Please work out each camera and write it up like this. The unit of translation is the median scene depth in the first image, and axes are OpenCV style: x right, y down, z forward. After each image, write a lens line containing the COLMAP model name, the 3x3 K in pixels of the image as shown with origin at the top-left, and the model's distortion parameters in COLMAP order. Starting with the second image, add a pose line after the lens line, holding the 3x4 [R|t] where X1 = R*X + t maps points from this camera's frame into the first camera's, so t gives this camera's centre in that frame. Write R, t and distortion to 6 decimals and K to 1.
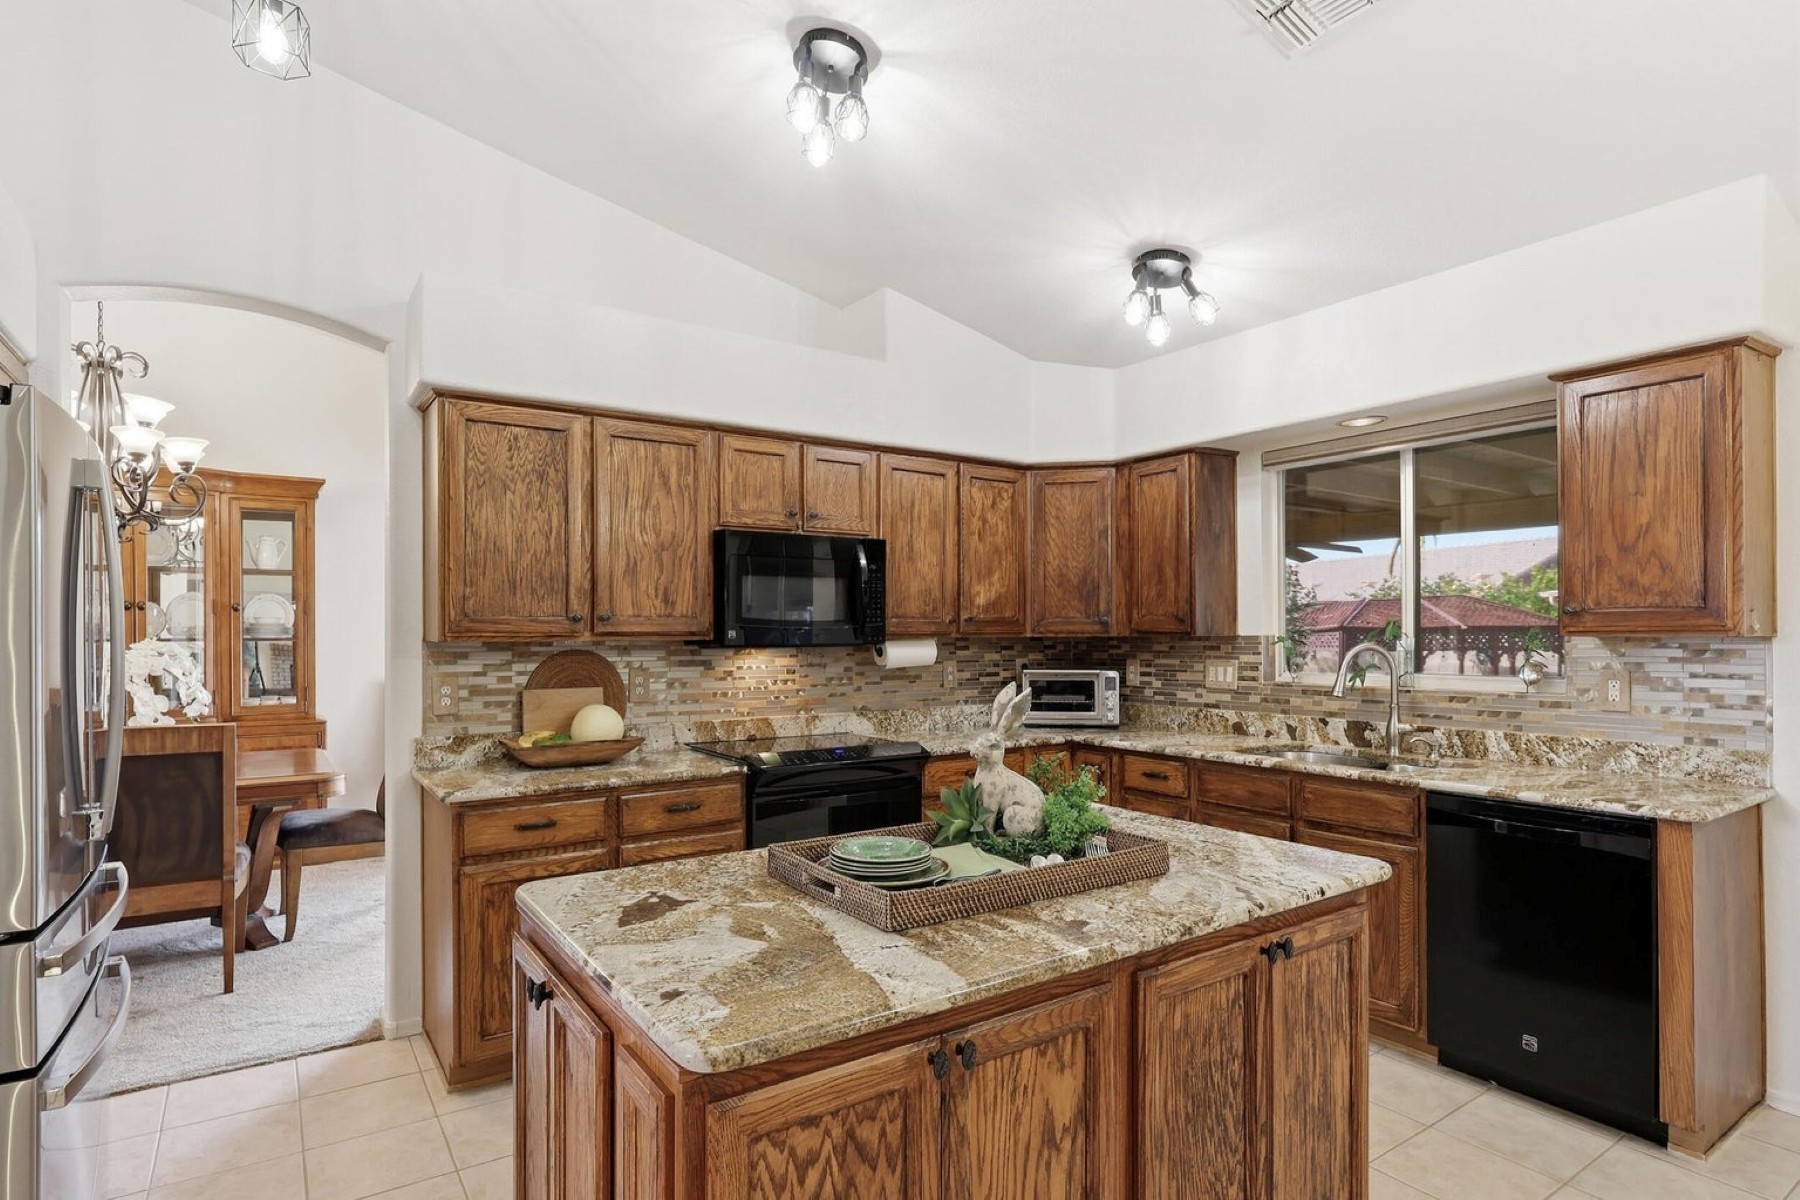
lens RADIAL K [[958.7, 0, 901.4], [0, 958.7, 628.9], [0, 0, 1]] dist [0.000963, 0.000010]
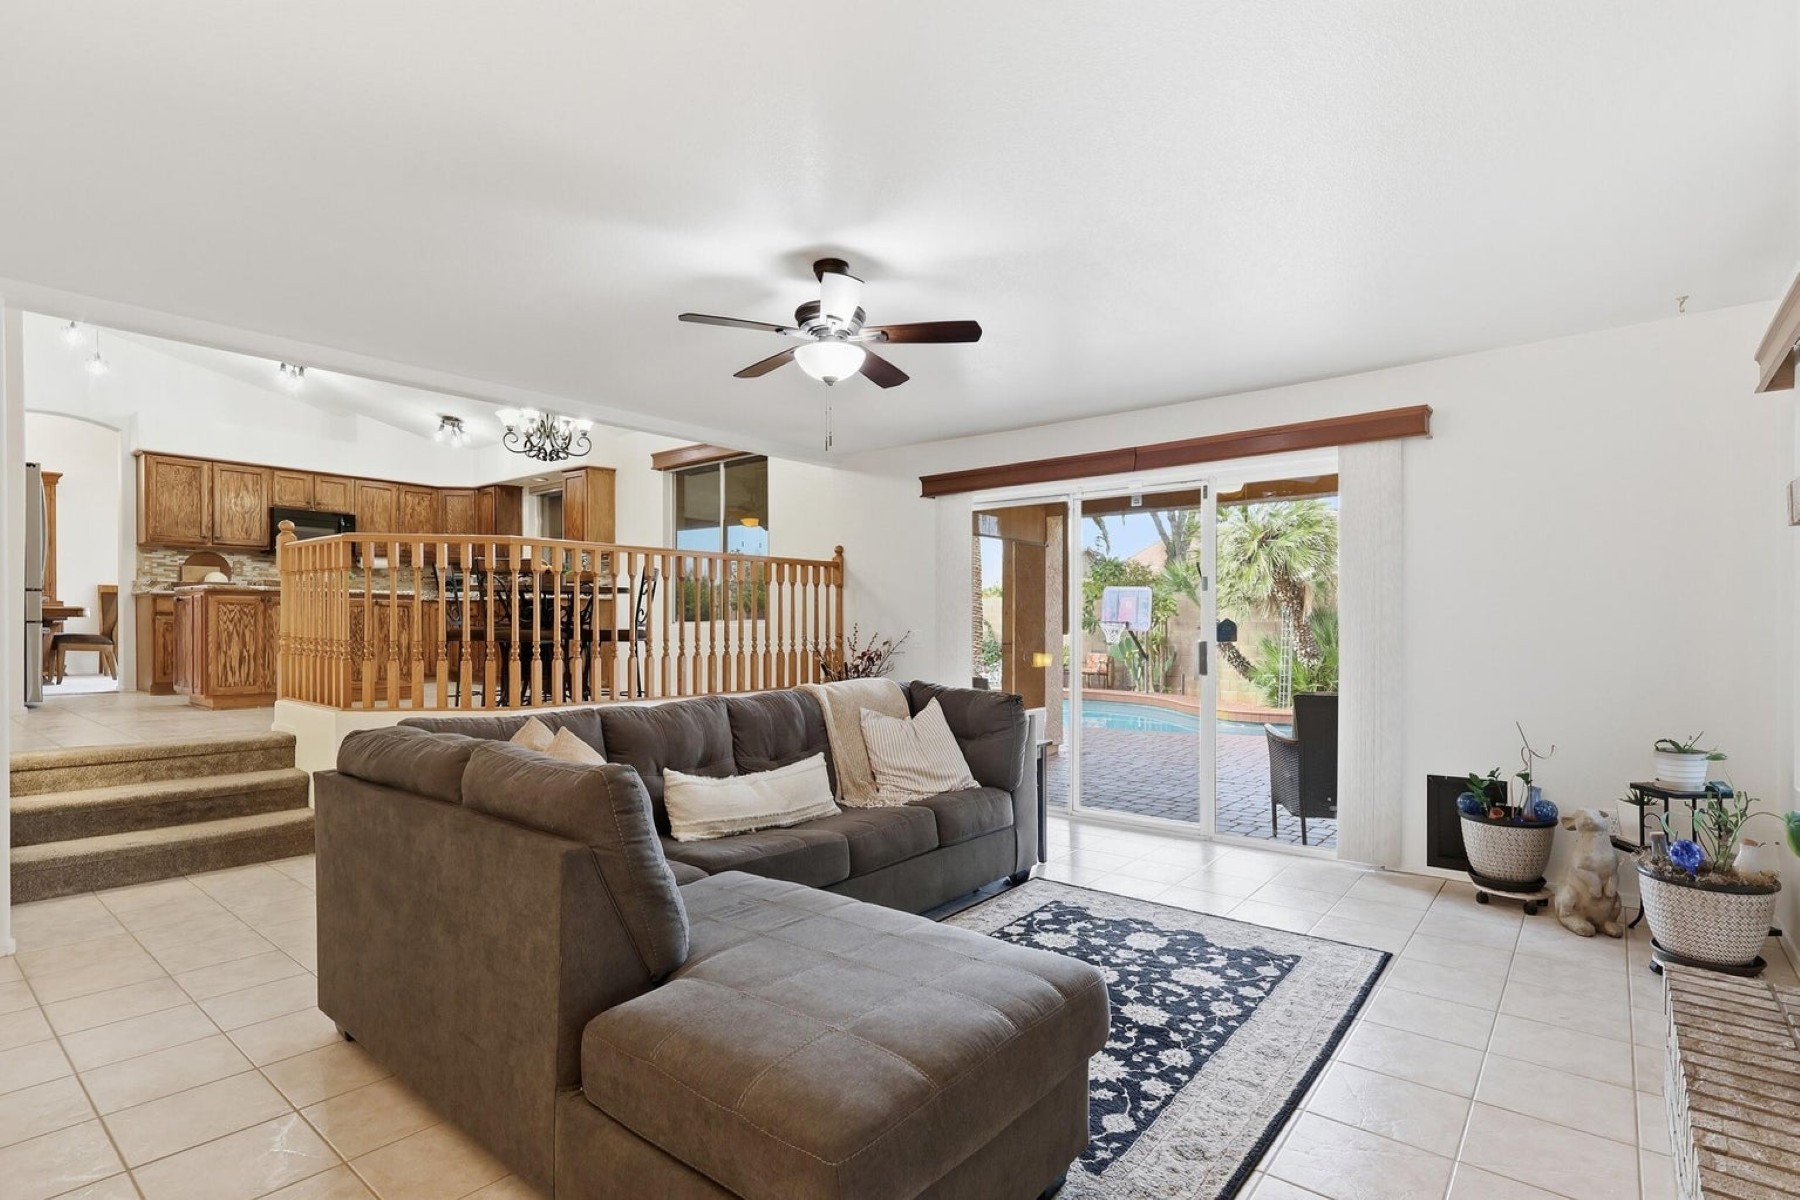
lens RADIAL K [[876.5, 0, 882.9], [0, 876.5, 632.3], [0, 0, 1]] dist [0.003778, 0.000383]
pose [[0.961863, 0.006283, 0.273459, 0.794192], [-0.008029, 0.999954, 0.005266, 0.220676], [-0.273413, -0.007261, 0.961869, -1.838882]]
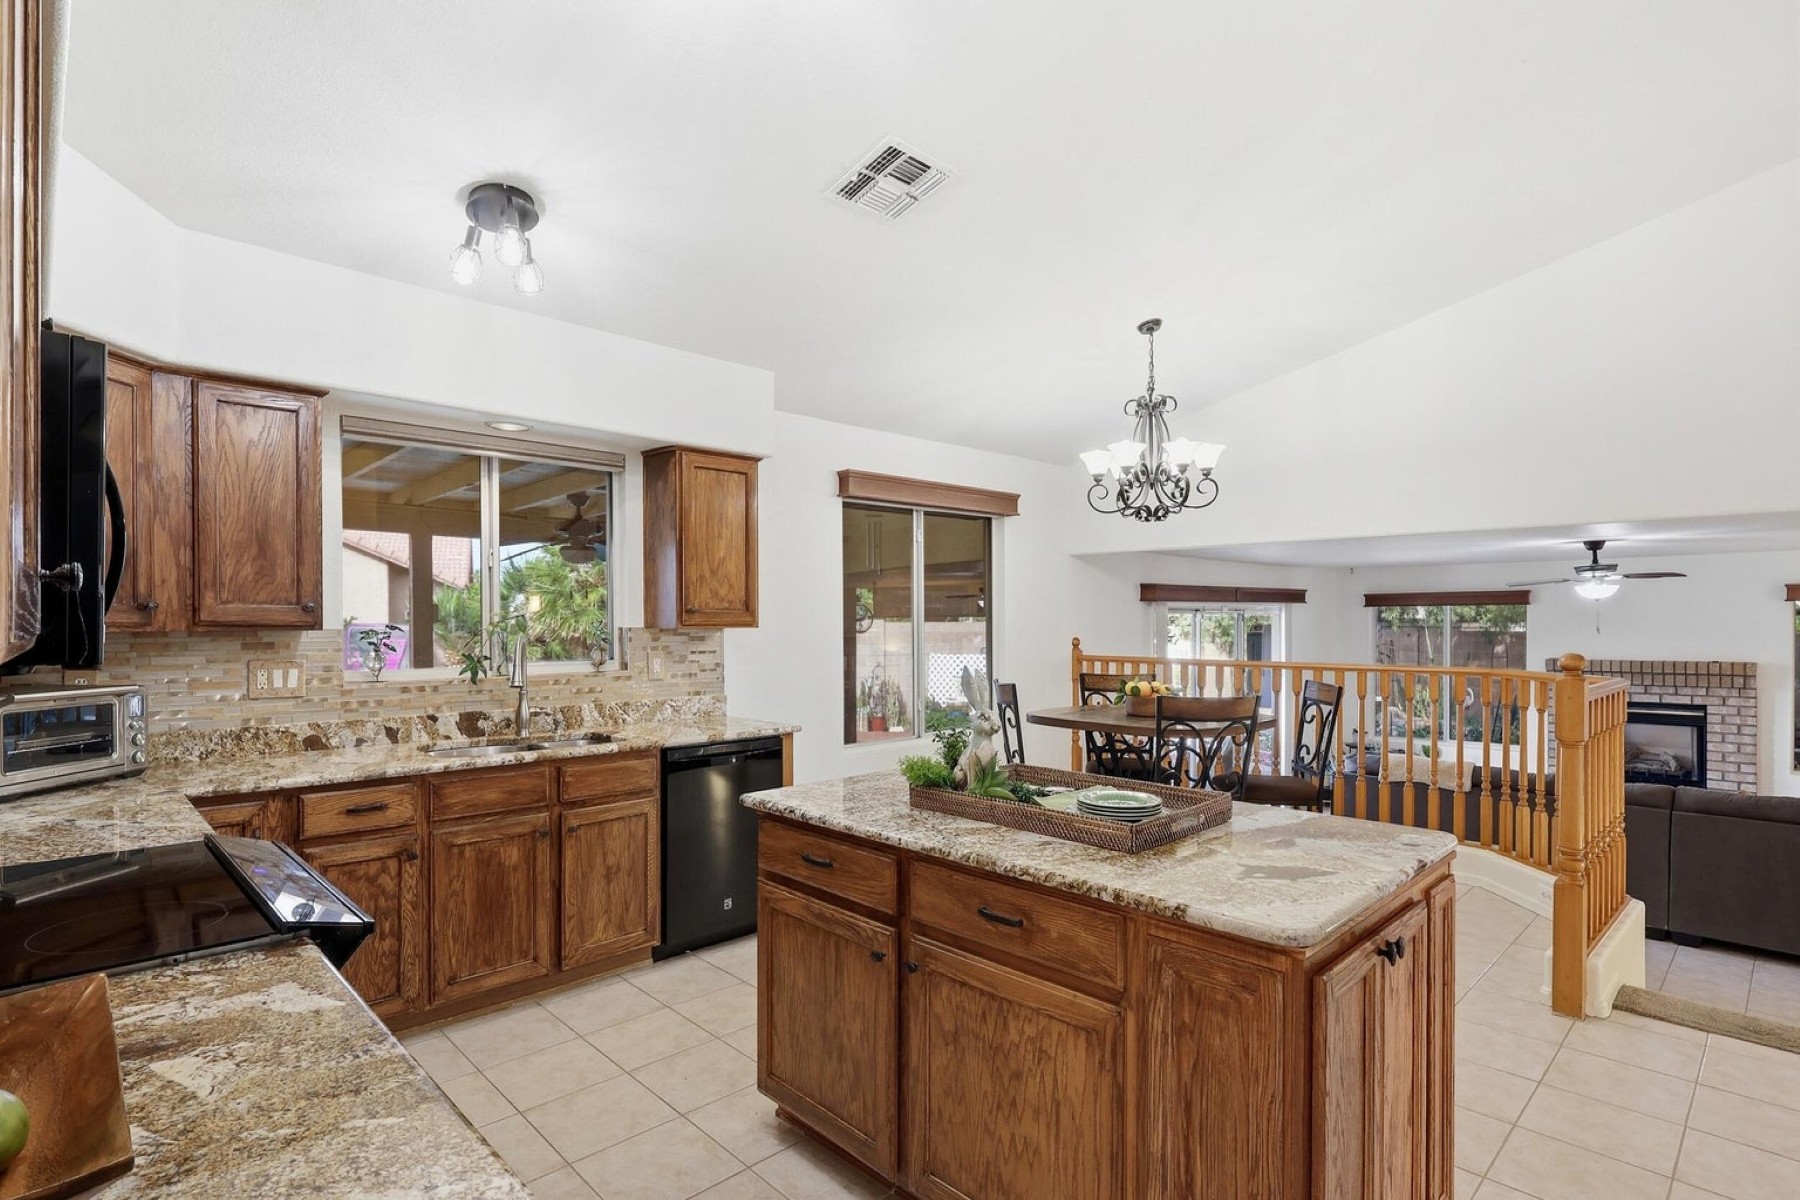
lens RADIAL K [[871.7, 0, 898.0], [0, 871.7, 619.4], [0, 0, 1]] dist [-0.021200, -0.000135]
pose [[-0.179345, 0.009054, 0.983745, -0.567902], [-0.001198, 0.999955, -0.009422, 0.005677], [-0.983786, -0.002868, -0.179326, 0.787369]]
